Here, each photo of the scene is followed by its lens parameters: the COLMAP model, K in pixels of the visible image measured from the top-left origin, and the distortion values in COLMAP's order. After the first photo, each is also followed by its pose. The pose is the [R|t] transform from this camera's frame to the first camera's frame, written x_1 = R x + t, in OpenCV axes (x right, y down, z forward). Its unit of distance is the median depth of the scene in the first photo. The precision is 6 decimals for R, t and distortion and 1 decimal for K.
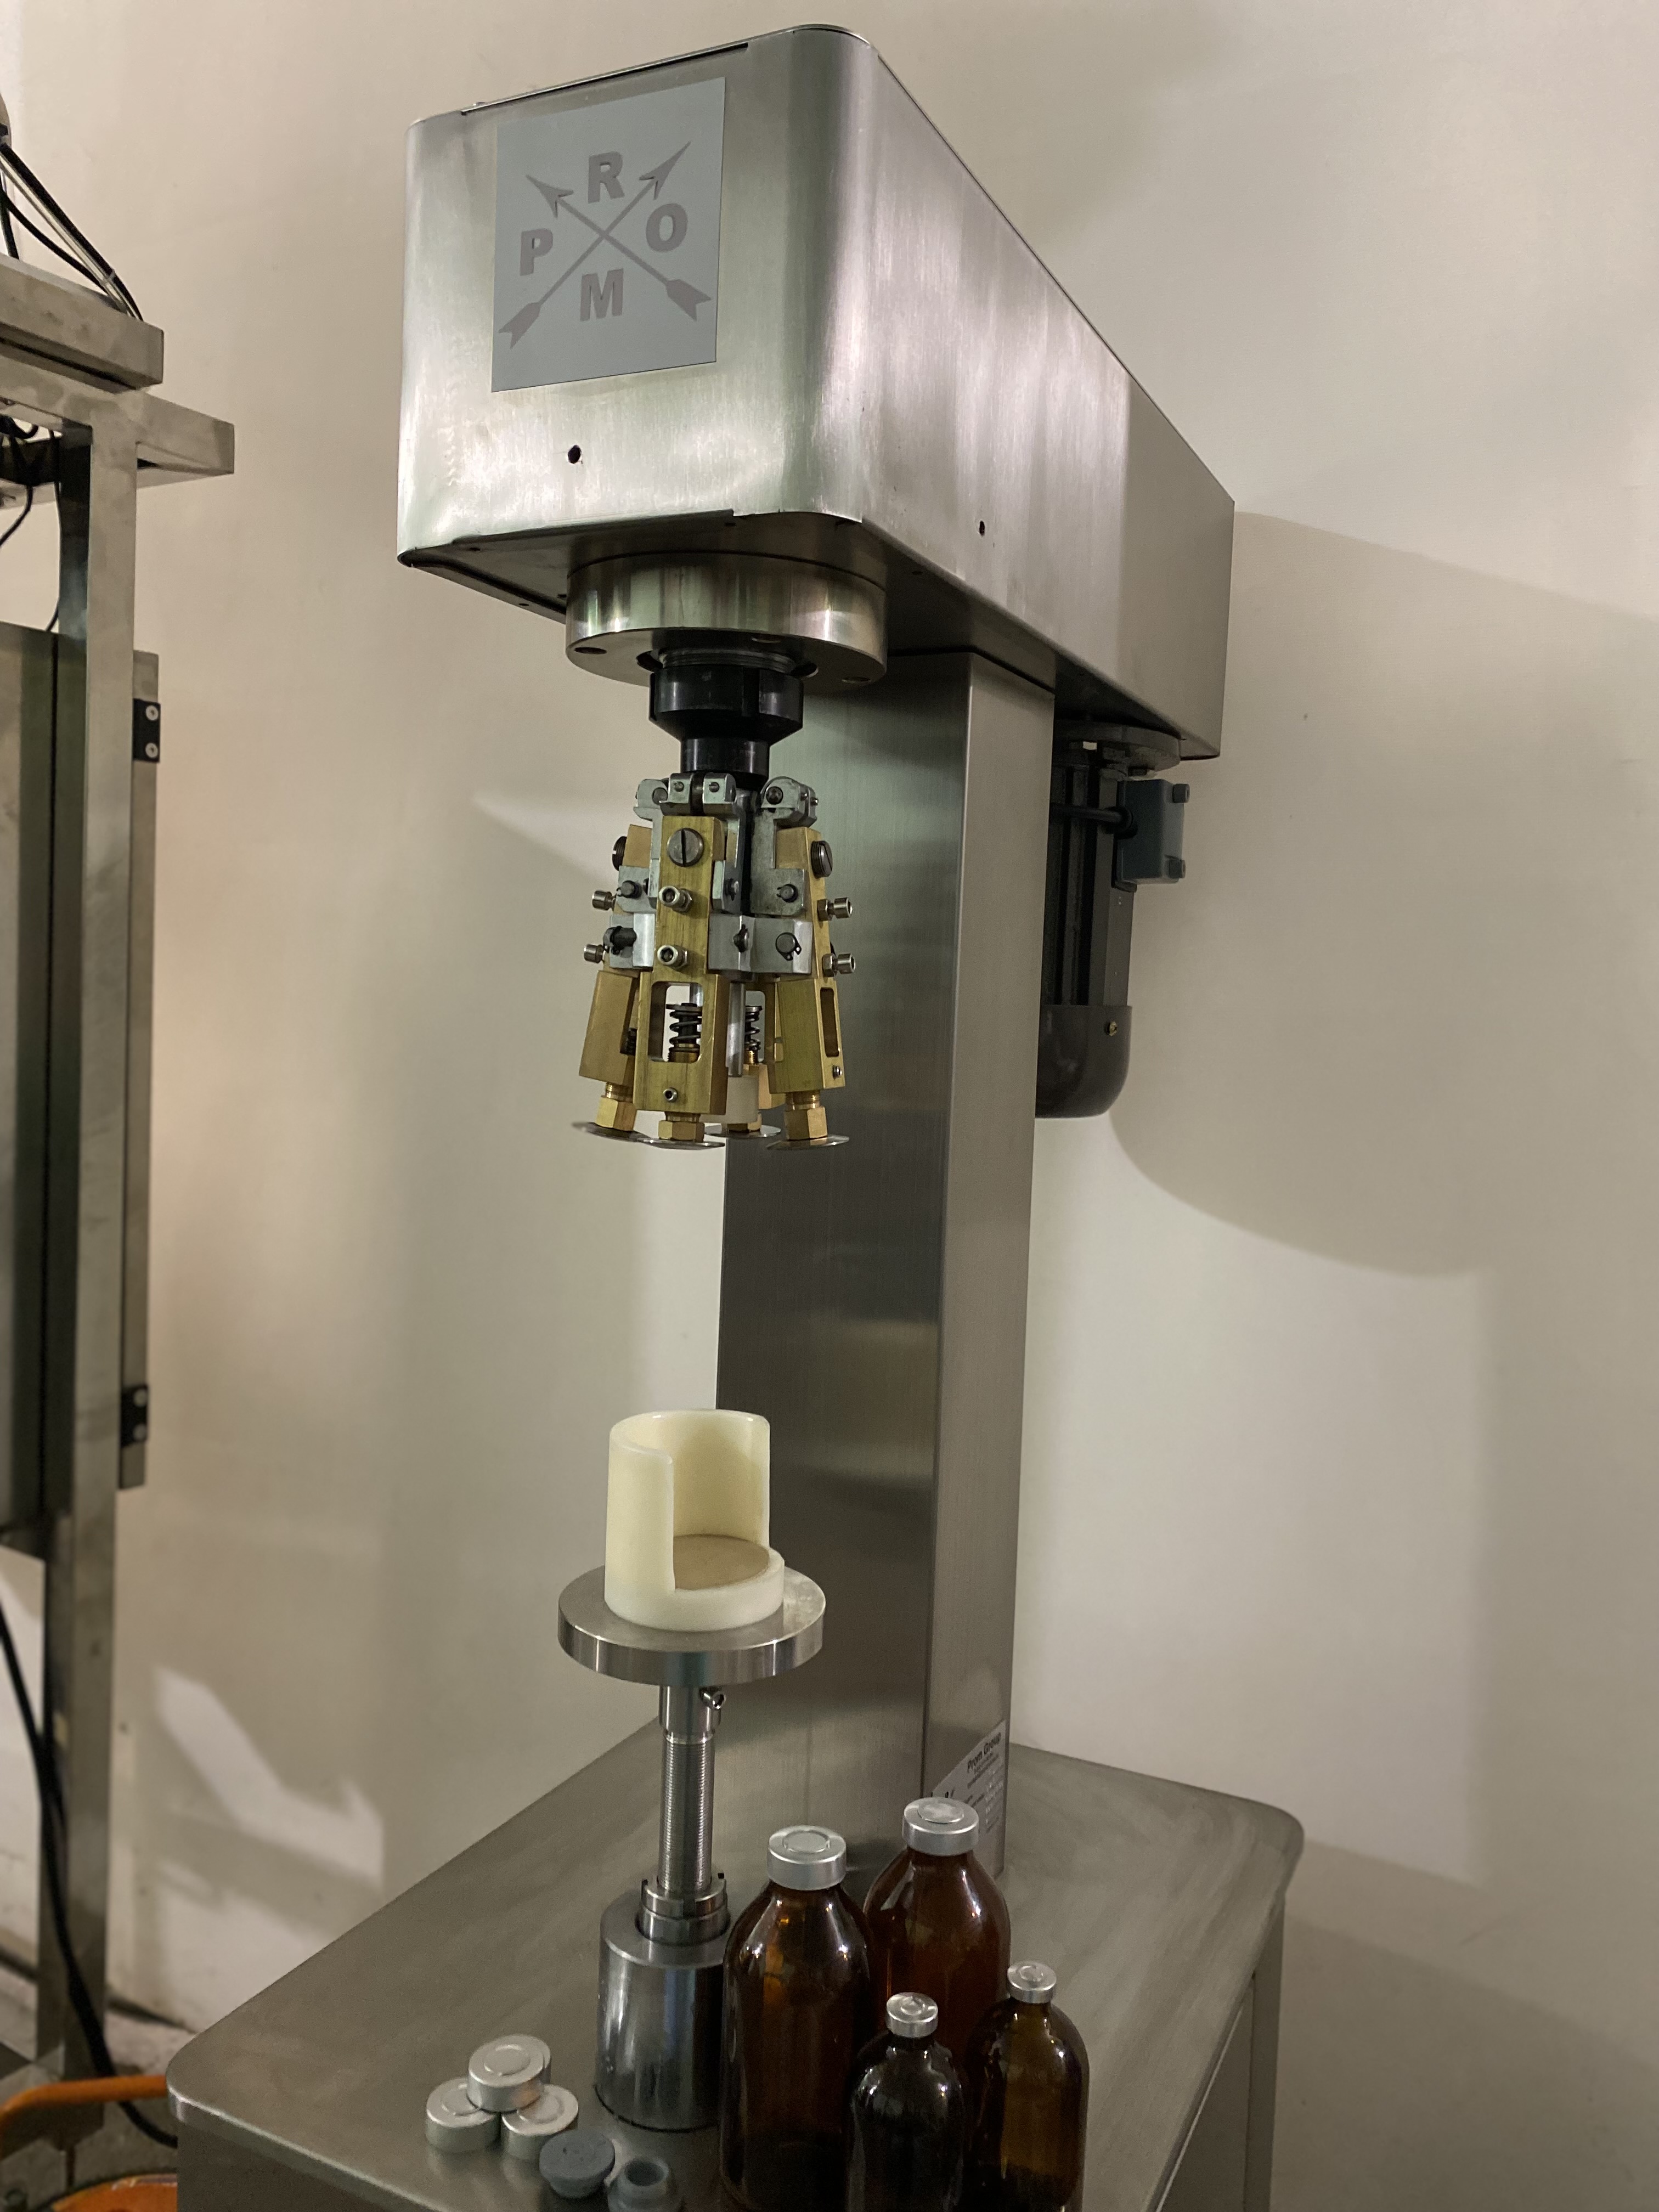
lens RADIAL K [[1693.6, 0, 833.8], [0, 1693.6, 1089.9], [0, 0, 1]] dist [0.016740, -0.024086]
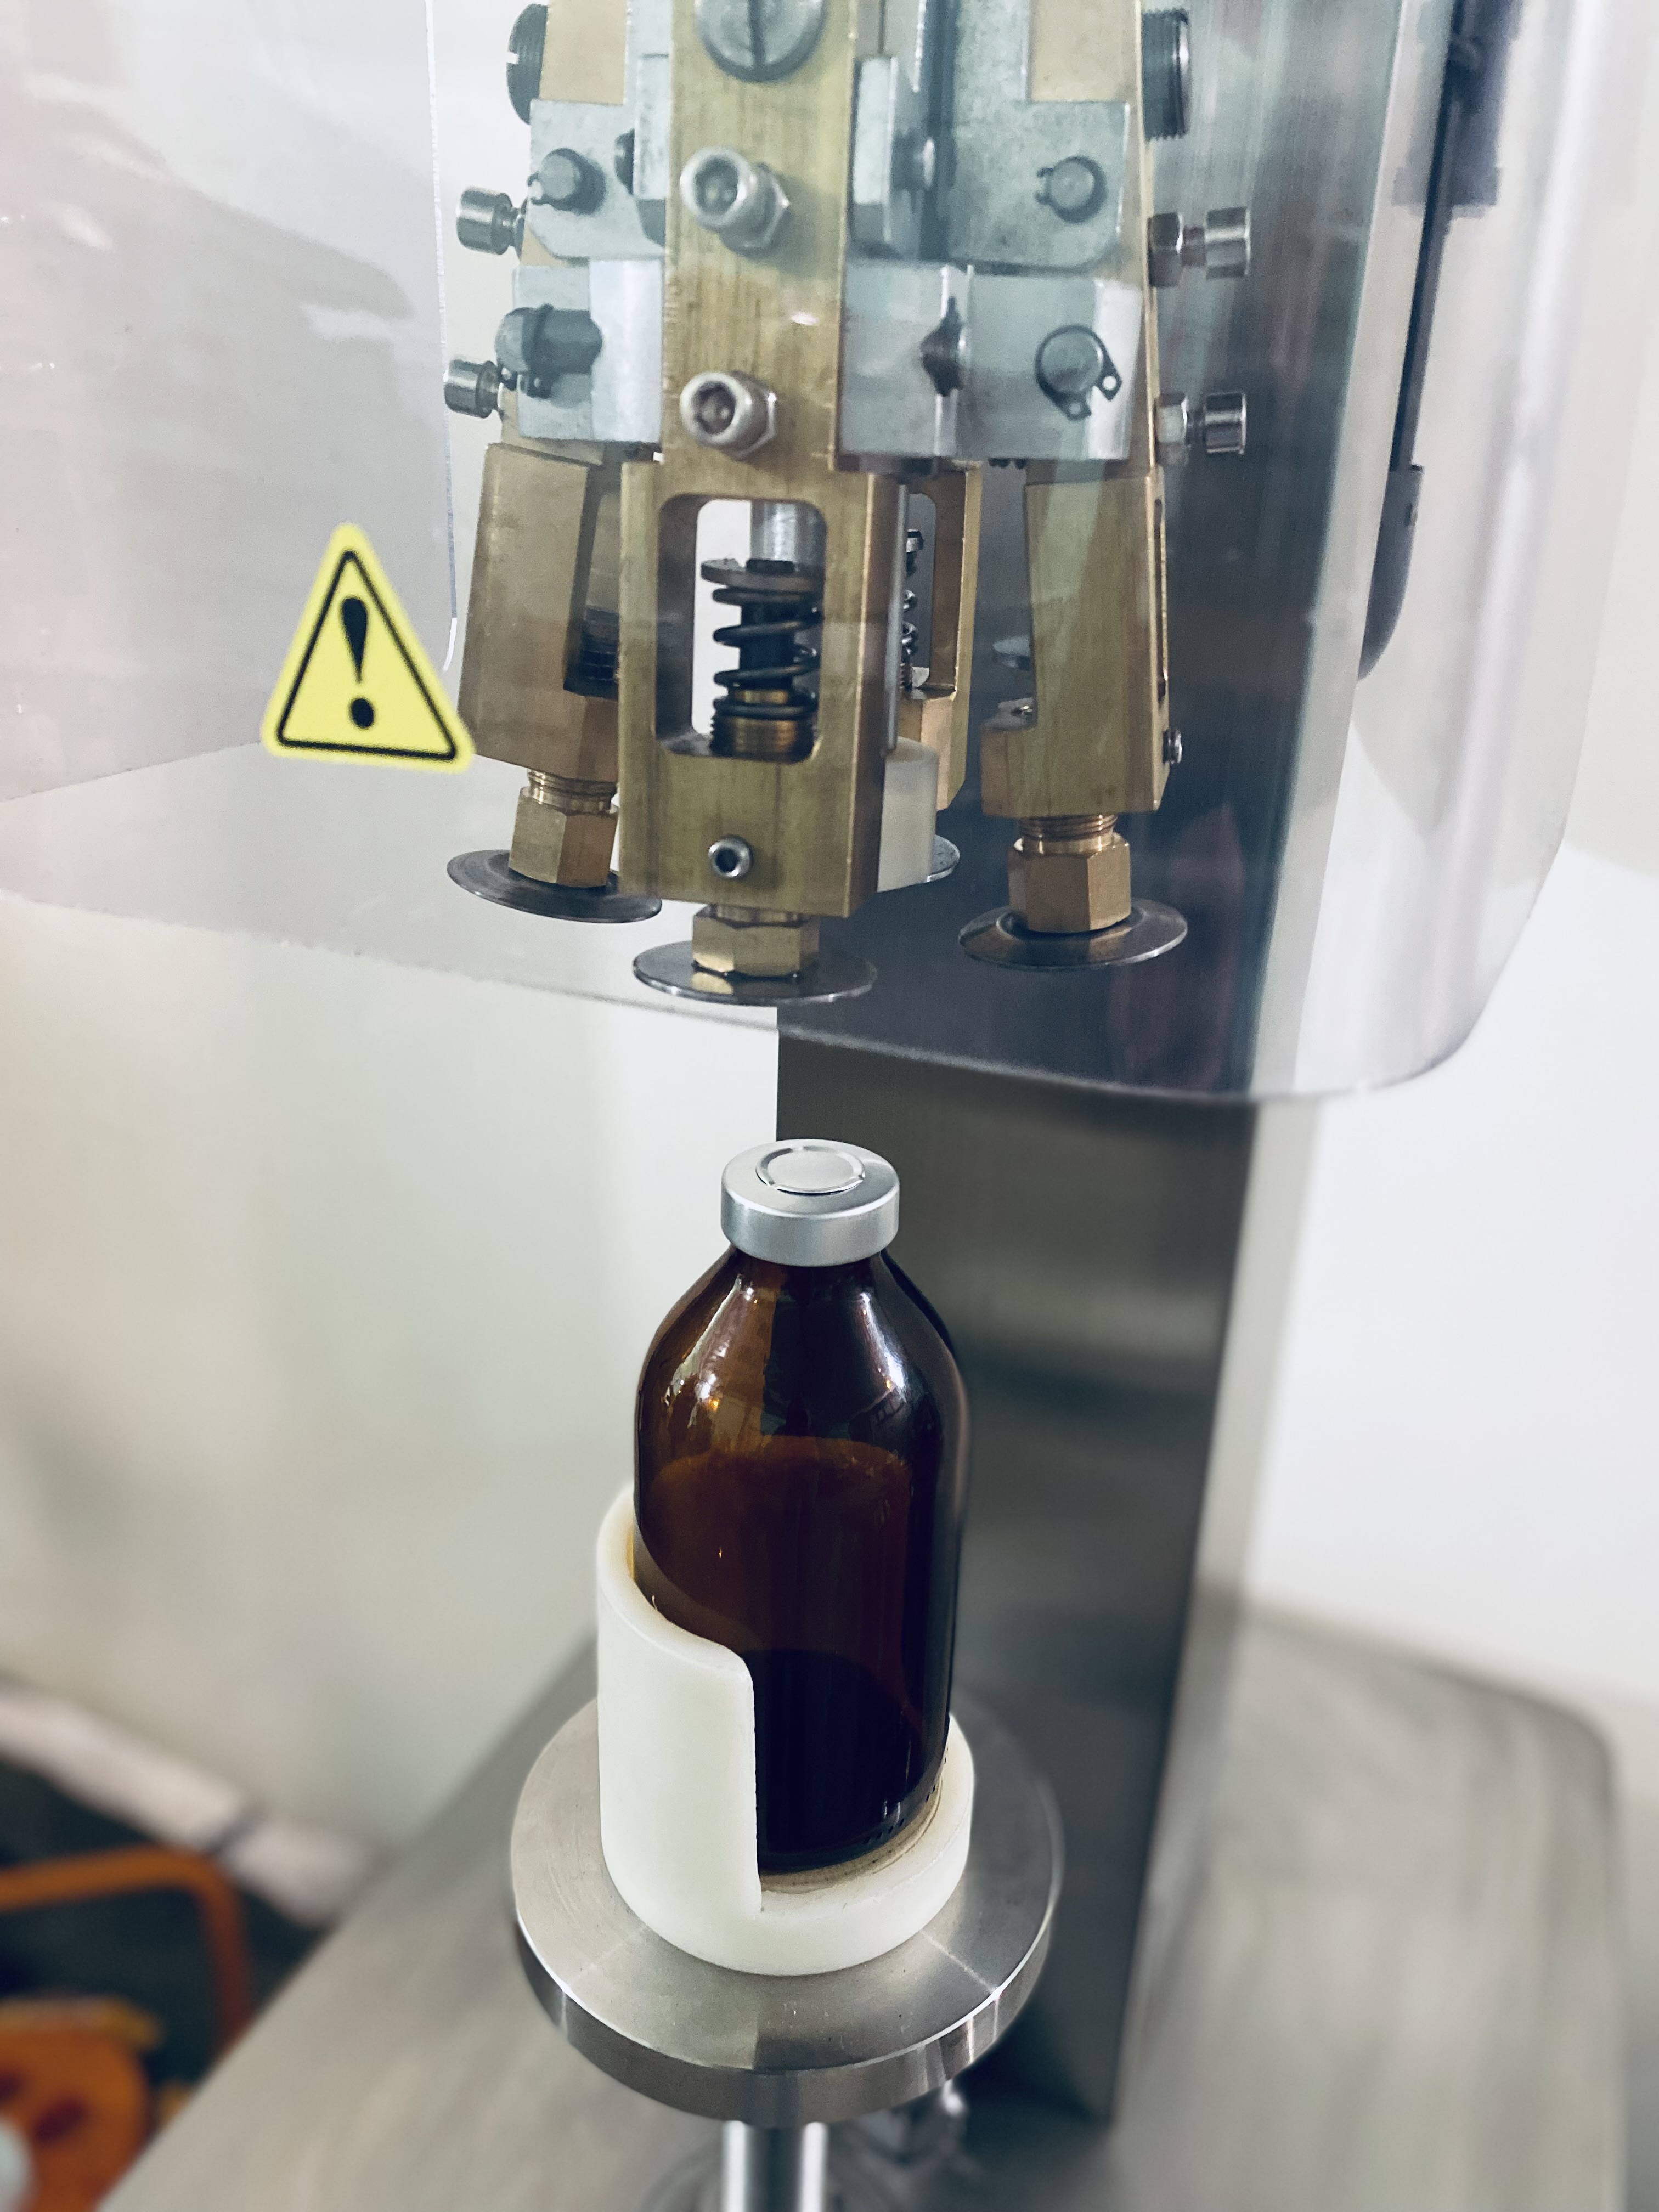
lens RADIAL K [[1693.6, 0, 819.0], [0, 1693.6, 1105.7], [0, 0, 1]] dist [0.016740, -0.024086]
pose [[0.999292, -0.017881, 0.033105, -0.087076], [0.005609, 0.940818, 0.338865, -0.061611], [-0.037205, -0.338440, 0.940252, 0.635001]]
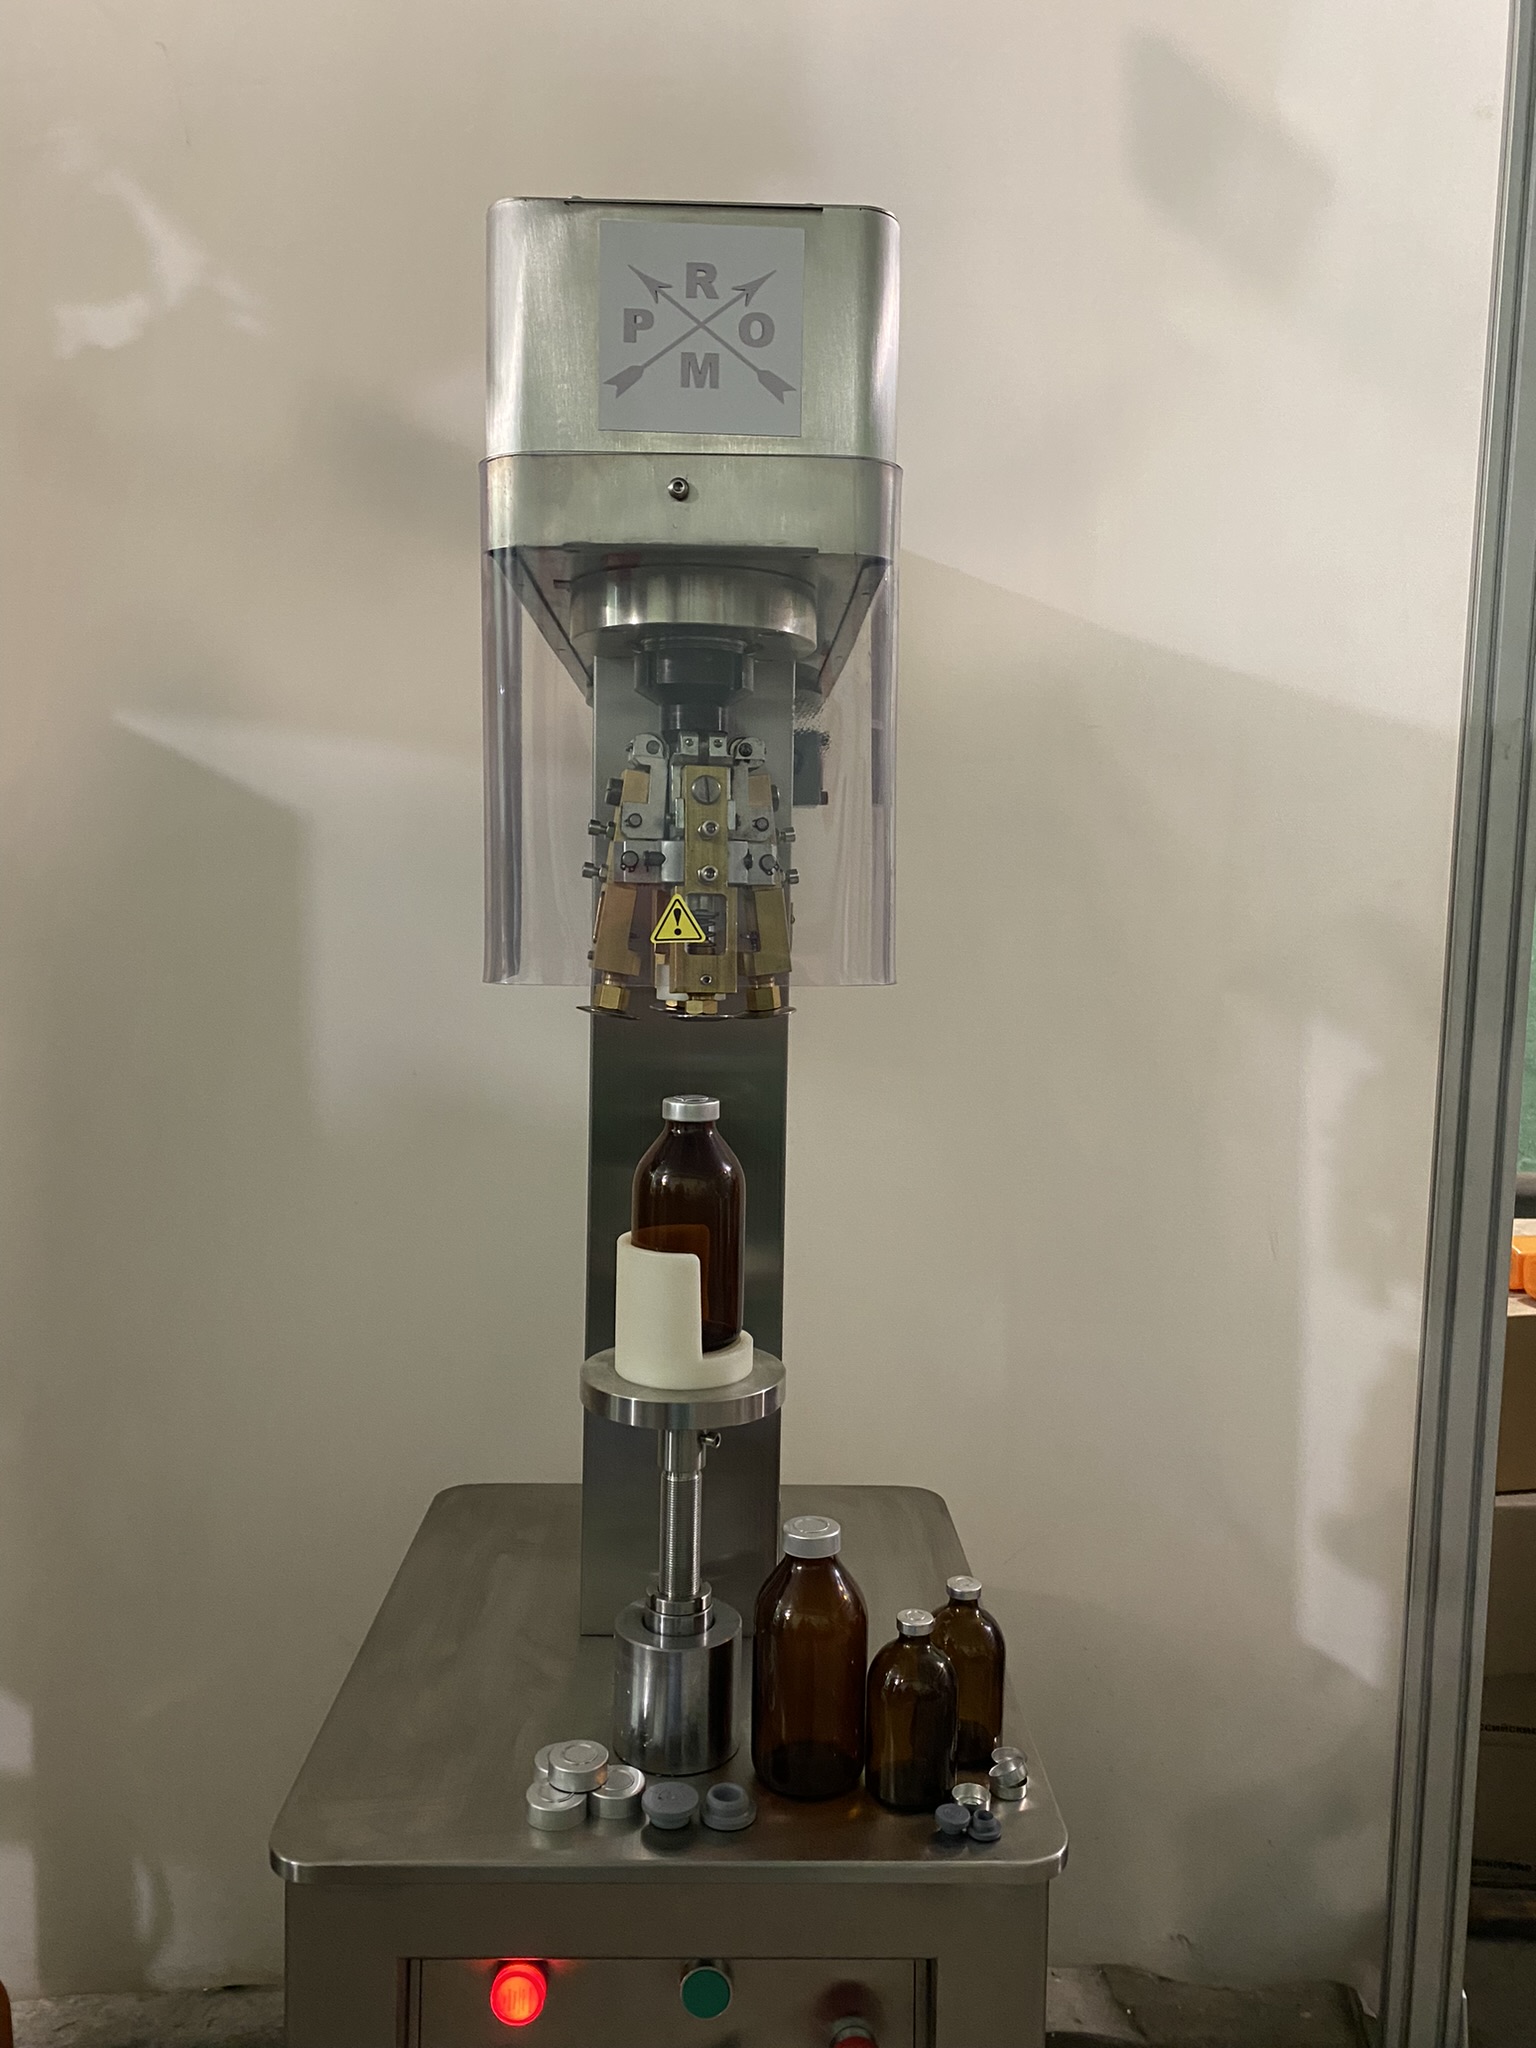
lens RADIAL K [[1568.0, 0, 768.6], [0, 1568.0, 1010.2], [0, 0, 1]] dist [0.016740, -0.024086]
pose [[0.887916, -0.053316, 0.456906, -0.582797], [0.042351, 0.998517, 0.034216, -0.012598], [-0.458053, -0.011031, 0.888857, -0.093899]]
